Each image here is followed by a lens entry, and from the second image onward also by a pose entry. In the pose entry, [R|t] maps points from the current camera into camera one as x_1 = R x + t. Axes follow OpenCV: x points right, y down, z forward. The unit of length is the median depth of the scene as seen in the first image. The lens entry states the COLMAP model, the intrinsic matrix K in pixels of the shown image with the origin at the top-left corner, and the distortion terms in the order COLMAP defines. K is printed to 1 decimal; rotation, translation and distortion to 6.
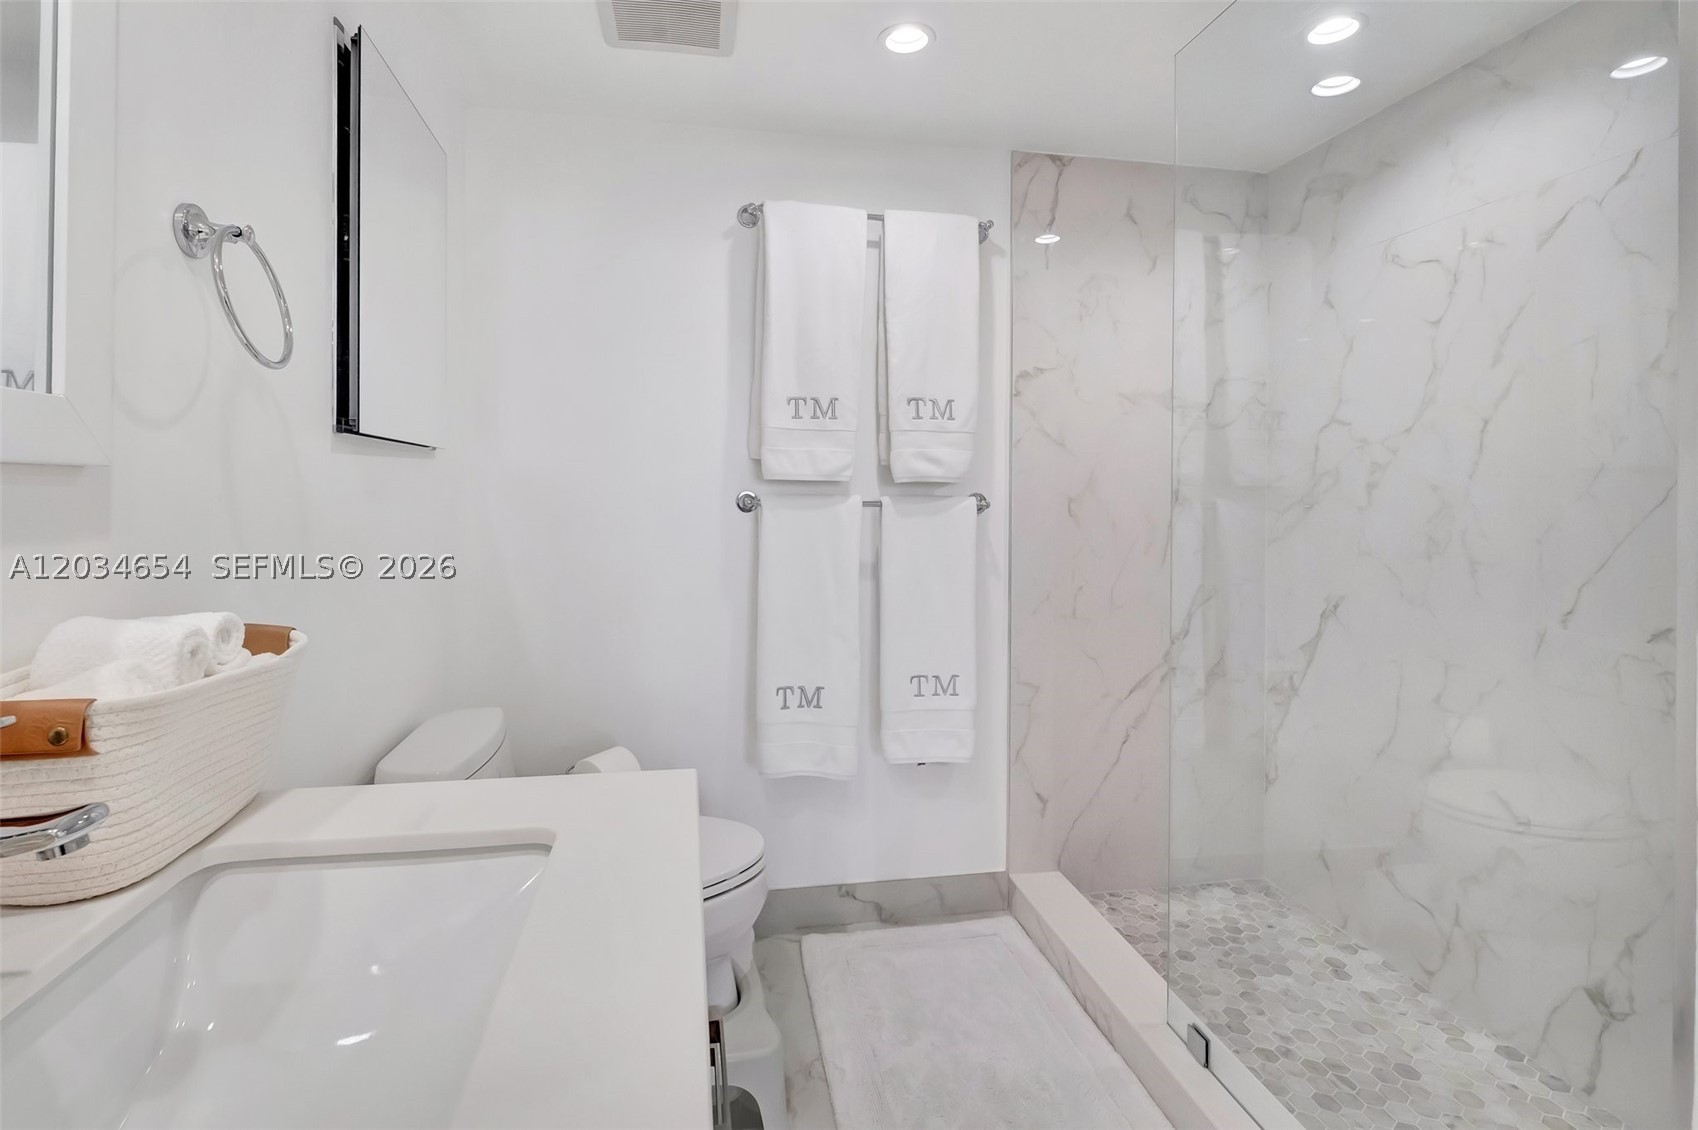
lens RADIAL K [[803.7, 0, 841.3], [0, 803.7, 489.2], [0, 0, 1]] dist [-0.000689, -0.000425]
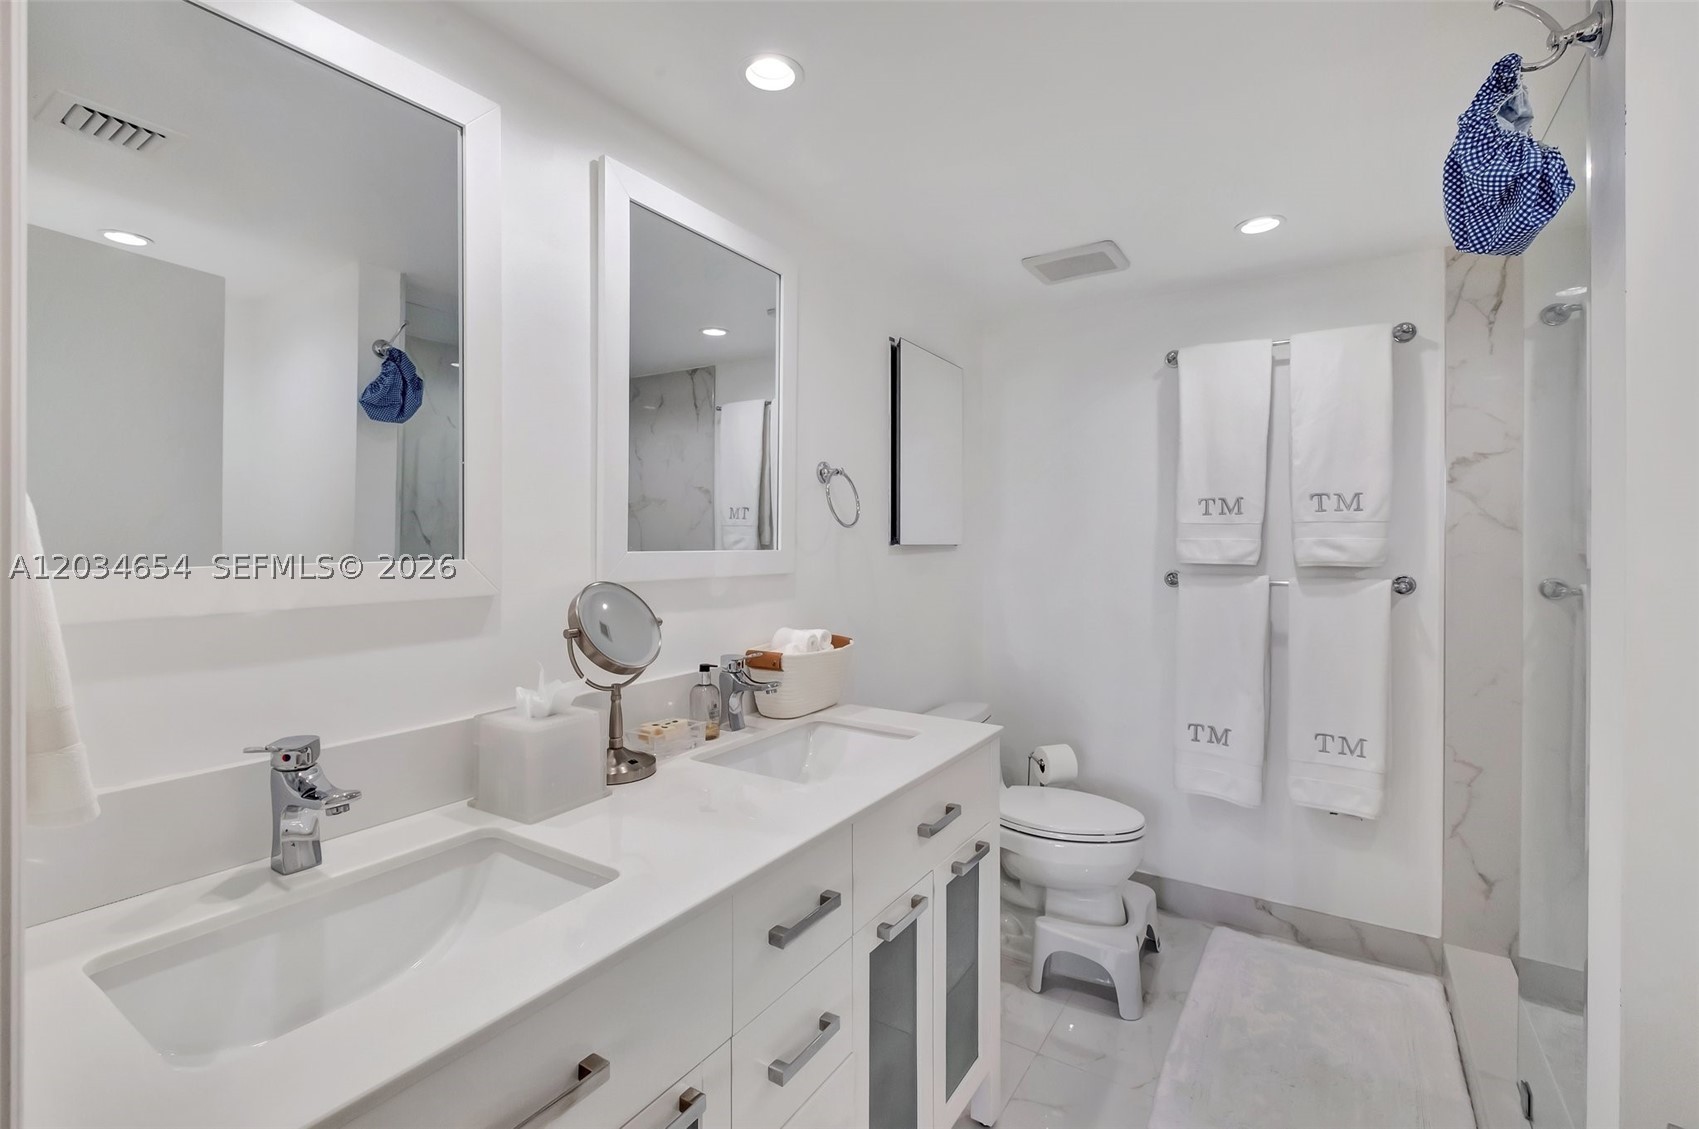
lens RADIAL K [[757.2, 0, 851.8], [0, 757.2, 529.0], [0, 0, 1]] dist [0.001665, -0.000532]
pose [[0.741263, -0.016555, -0.671010, 0.328440], [0.003835, 0.999784, -0.020429, -0.042799], [0.671203, 0.012570, 0.741167, -0.265595]]
